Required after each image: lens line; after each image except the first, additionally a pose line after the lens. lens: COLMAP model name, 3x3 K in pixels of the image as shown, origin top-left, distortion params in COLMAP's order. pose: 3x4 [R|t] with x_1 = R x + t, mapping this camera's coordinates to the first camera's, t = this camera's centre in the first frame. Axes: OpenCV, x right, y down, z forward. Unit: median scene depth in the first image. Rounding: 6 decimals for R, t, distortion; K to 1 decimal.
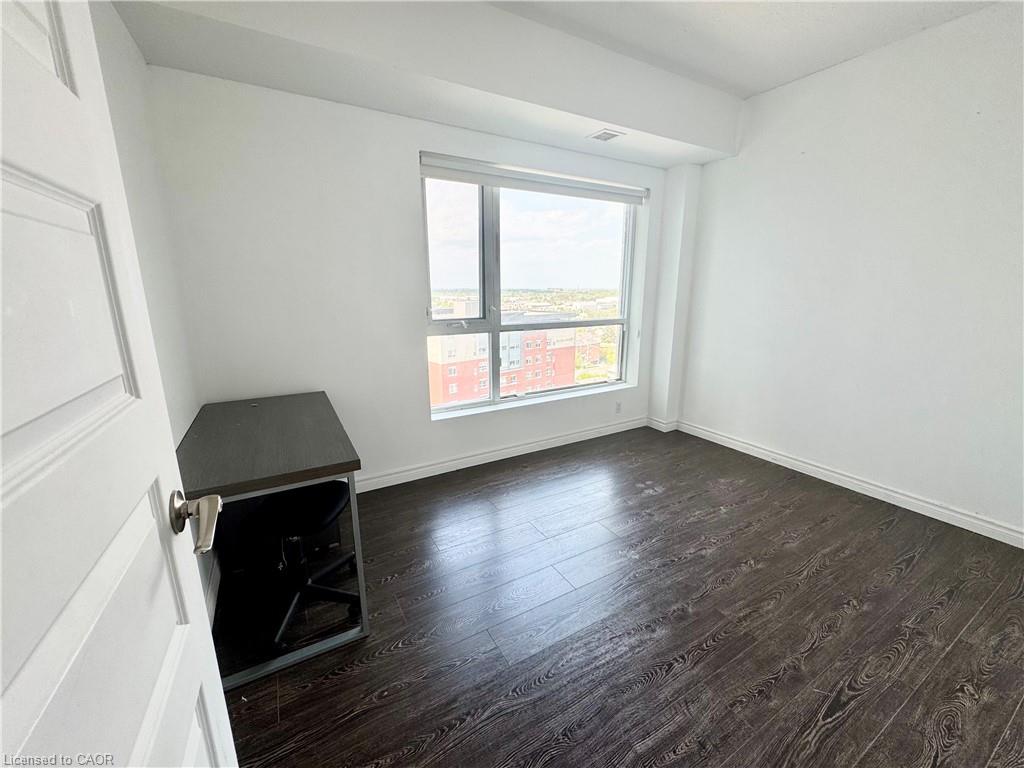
lens RADIAL K [[408.3, 0, 505.9], [0, 408.3, 382.2], [0, 0, 1]] dist [0.000576, -0.000026]
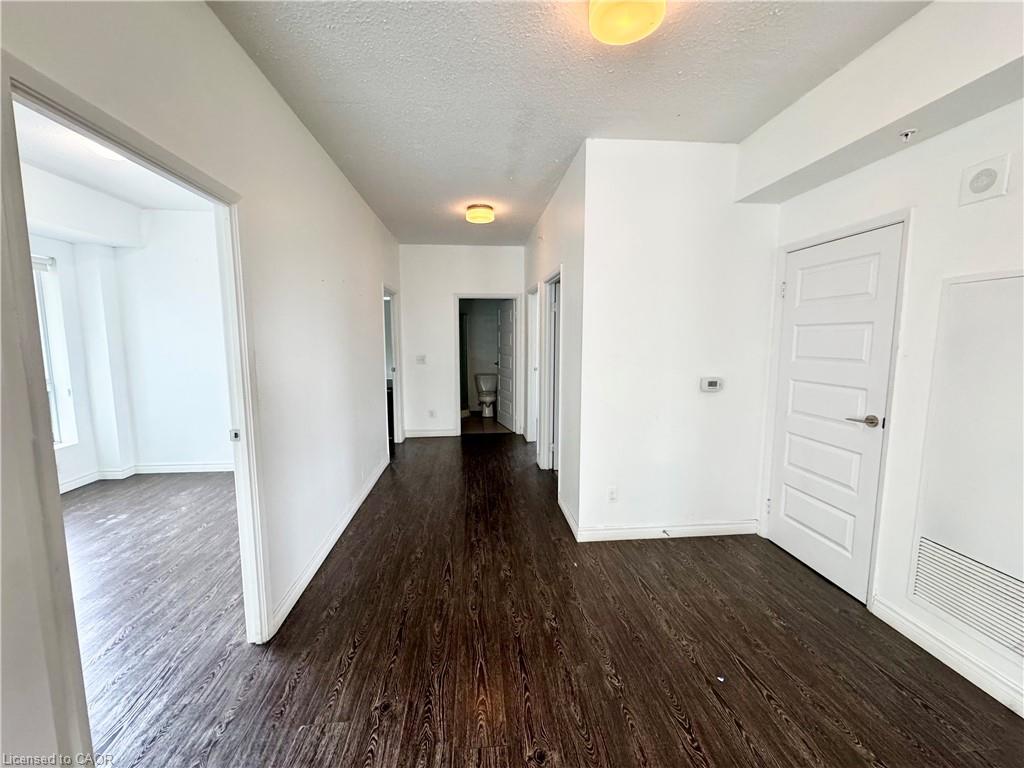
lens RADIAL K [[408.3, 0, 505.9], [0, 408.3, 382.2], [0, 0, 1]] dist [0.000576, -0.000026]
pose [[0.414340, -0.096017, 0.905043, -0.200551], [0.204822, 0.978747, 0.010066, 0.096270], [-0.886775, 0.181202, 0.425201, -0.564487]]
